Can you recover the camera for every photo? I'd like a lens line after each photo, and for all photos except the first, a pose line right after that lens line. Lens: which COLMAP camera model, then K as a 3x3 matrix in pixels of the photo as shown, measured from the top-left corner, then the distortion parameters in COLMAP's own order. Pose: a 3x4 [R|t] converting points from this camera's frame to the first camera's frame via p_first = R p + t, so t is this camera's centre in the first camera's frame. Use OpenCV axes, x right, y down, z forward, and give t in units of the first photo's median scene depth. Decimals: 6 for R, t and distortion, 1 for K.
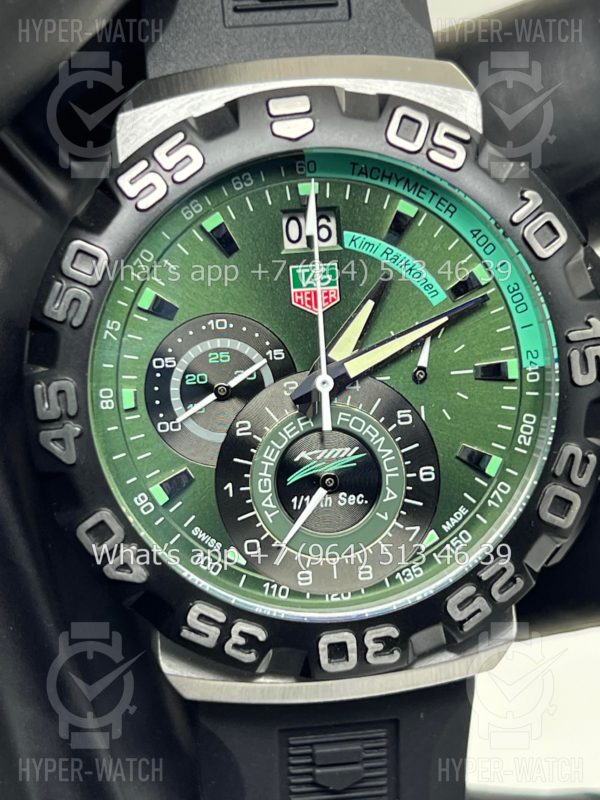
lens RADIAL K [[1976.8, 0, 293.8], [0, 1976.8, 399.3], [0, 0, 1]] dist [0.282196, 0.000000]
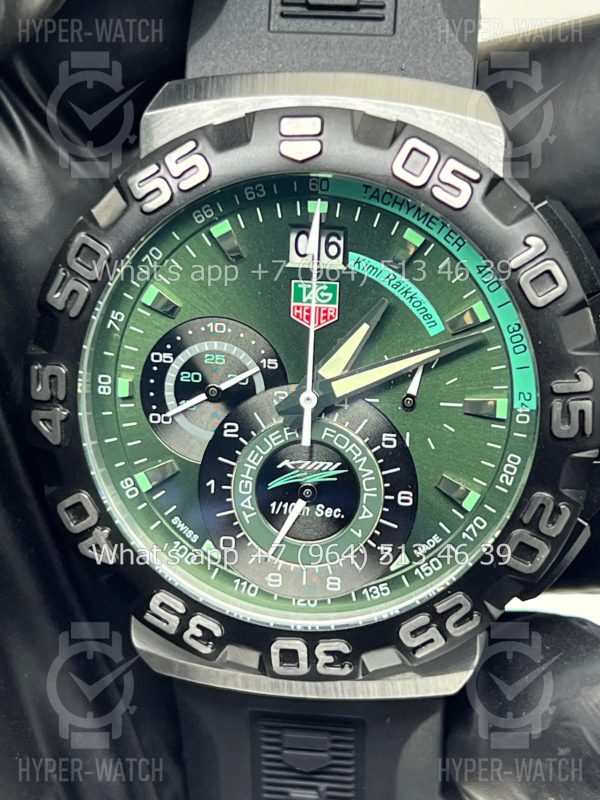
lens RADIAL K [[1976.8, 0, 277.9], [0, 1976.8, 413.0], [0, 0, 1]] dist [0.282196, 0.000000]
pose [[0.968178, 0.142638, -0.205635, 0.209193], [-0.118698, 0.985100, 0.124452, -0.125397], [0.220322, -0.096083, 0.970683, 0.006440]]
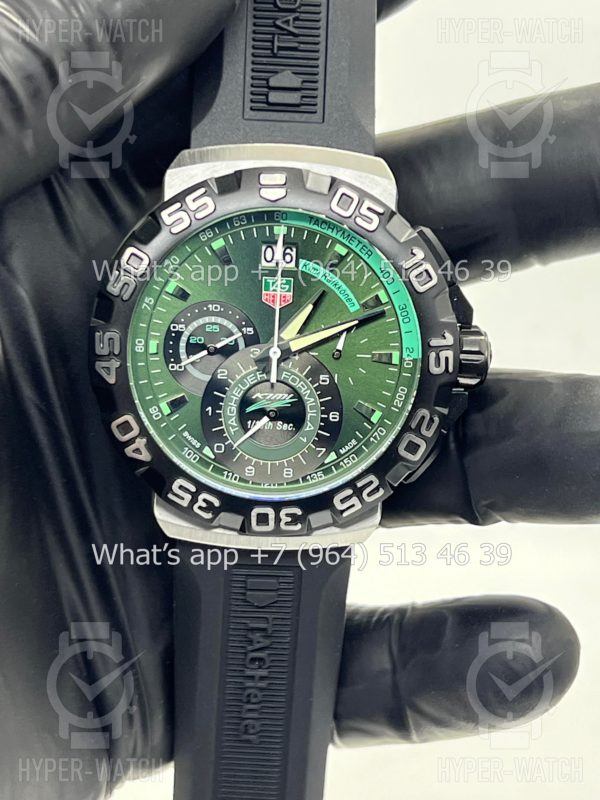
lens RADIAL K [[1976.8, 0, 283.9], [0, 1976.8, 413.8], [0, 0, 1]] dist [0.282196, 0.000000]
pose [[0.990184, 0.127250, -0.057817, 0.120337], [-0.122595, 0.989389, 0.077972, -0.084336], [0.067125, -0.070119, 0.995278, -0.589339]]
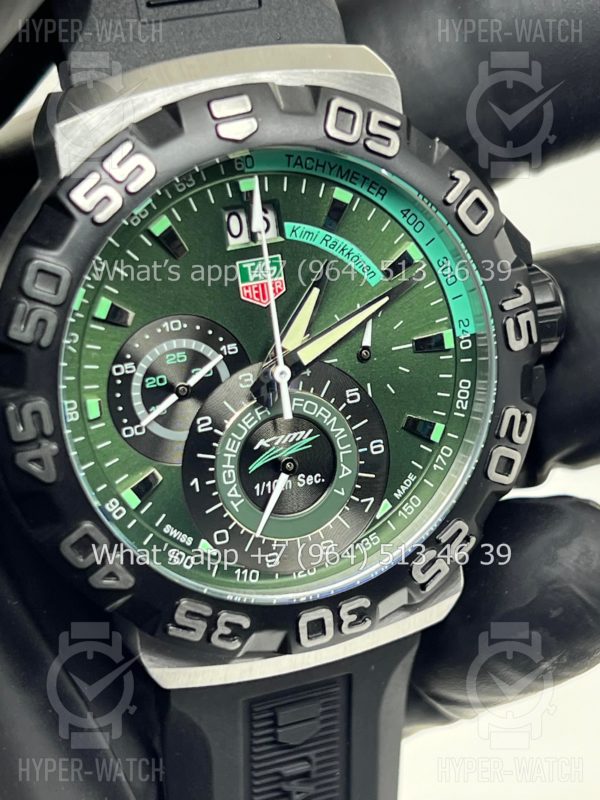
lens RADIAL K [[1976.8, 0, 306.6], [0, 1976.8, 406.0], [0, 0, 1]] dist [0.282196, 0.000000]
pose [[0.970294, -0.104633, 0.218132, -0.196333], [0.082751, 0.990791, 0.107171, -0.099779], [-0.227337, -0.085936, 0.970017, -0.000717]]
